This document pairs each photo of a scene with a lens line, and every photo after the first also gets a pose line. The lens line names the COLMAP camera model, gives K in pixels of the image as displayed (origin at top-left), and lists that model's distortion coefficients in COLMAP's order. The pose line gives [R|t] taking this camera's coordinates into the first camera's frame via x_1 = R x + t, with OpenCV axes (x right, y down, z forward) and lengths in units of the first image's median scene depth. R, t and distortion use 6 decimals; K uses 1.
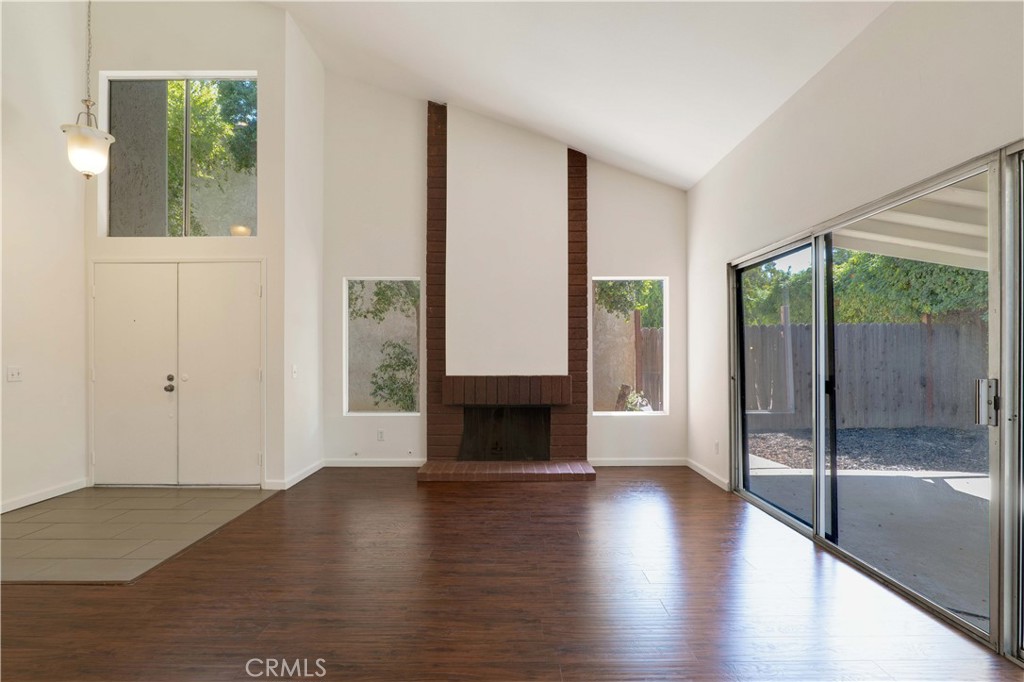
lens RADIAL K [[486.5, 0, 522.2], [0, 486.5, 353.7], [0, 0, 1]] dist [-0.022011, 0.003847]
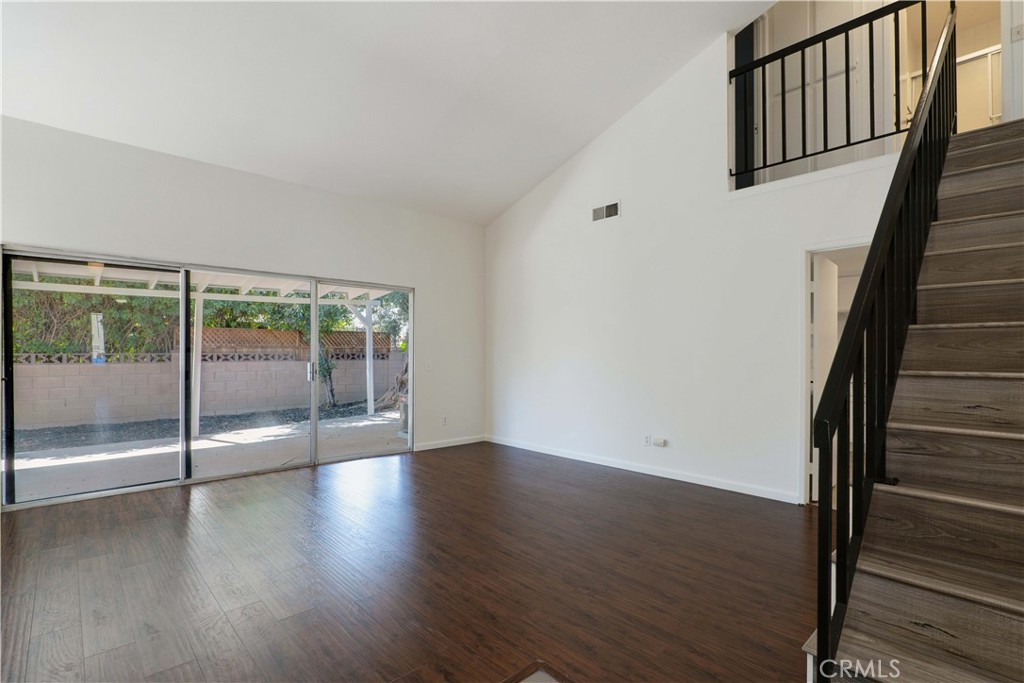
lens RADIAL K [[486.5, 0, 509.7], [0, 486.5, 348.2], [0, 0, 1]] dist [-0.022011, 0.003847]
pose [[-0.653679, 0.005737, 0.756750, -0.665586], [-0.002889, 0.999945, -0.010076, 0.000162], [-0.756767, -0.008772, -0.653626, 0.747836]]
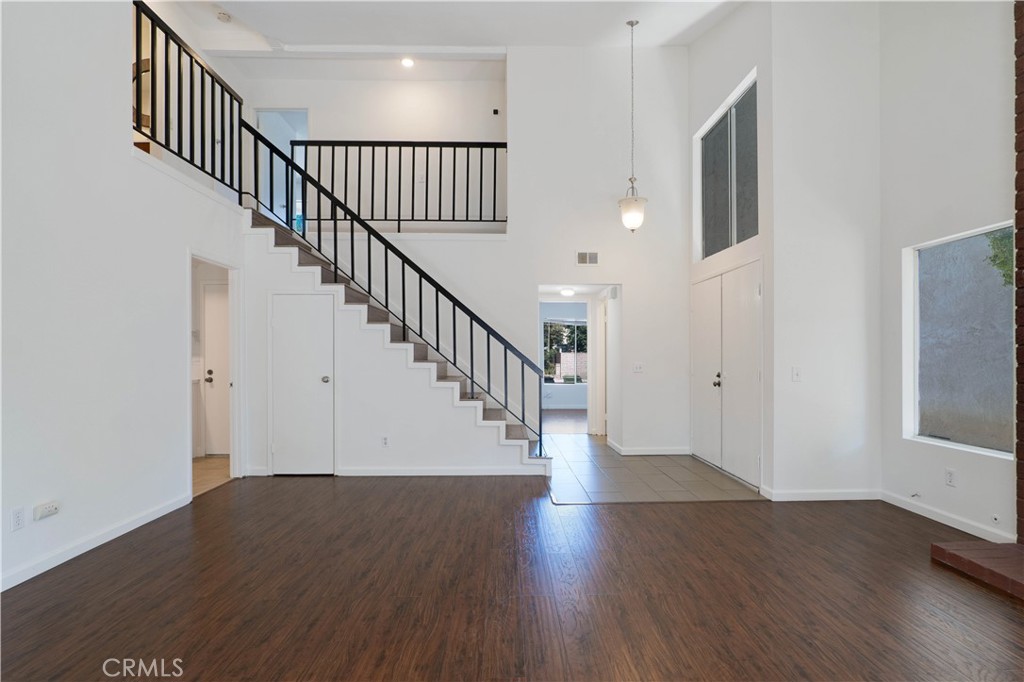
lens RADIAL K [[486.5, 0, 511.7], [0, 486.5, 361.1], [0, 0, 1]] dist [-0.022011, 0.003847]
pose [[-0.009256, 0.007440, -0.999929, 0.362691], [0.000766, 0.999972, 0.007433, 0.006399], [0.999957, -0.000697, -0.009261, 0.427586]]
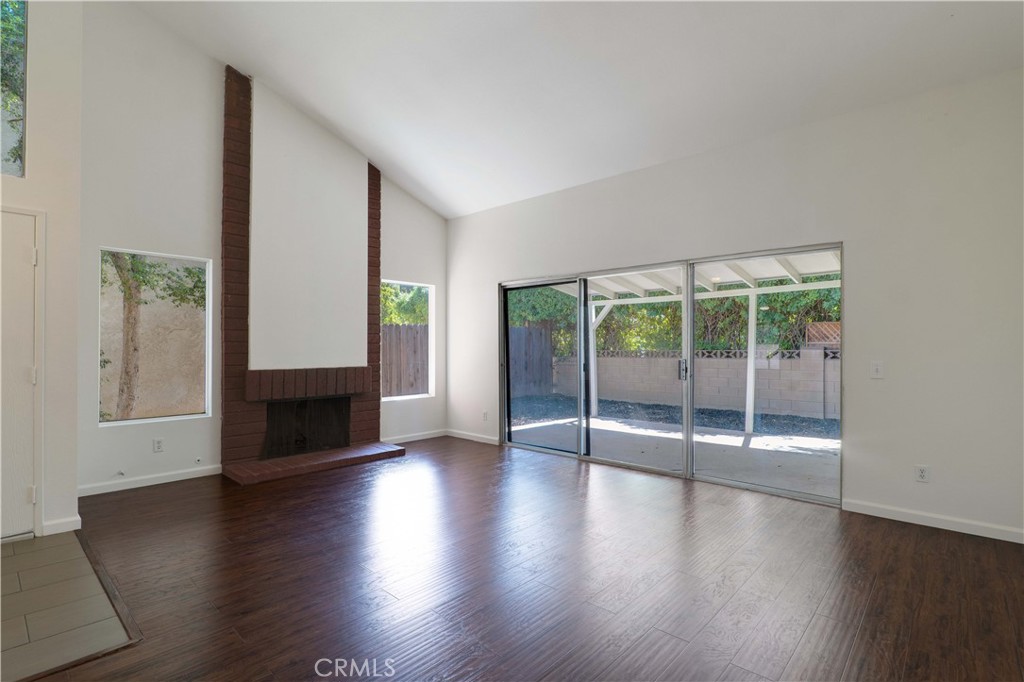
lens RADIAL K [[486.5, 0, 506.2], [0, 486.5, 343.0], [0, 0, 1]] dist [-0.022011, 0.003847]
pose [[0.682489, 0.009125, 0.730839, -0.496913], [-0.005180, 0.999957, -0.007648, -0.002292], [-0.730877, 0.001434, 0.682507, 0.013875]]
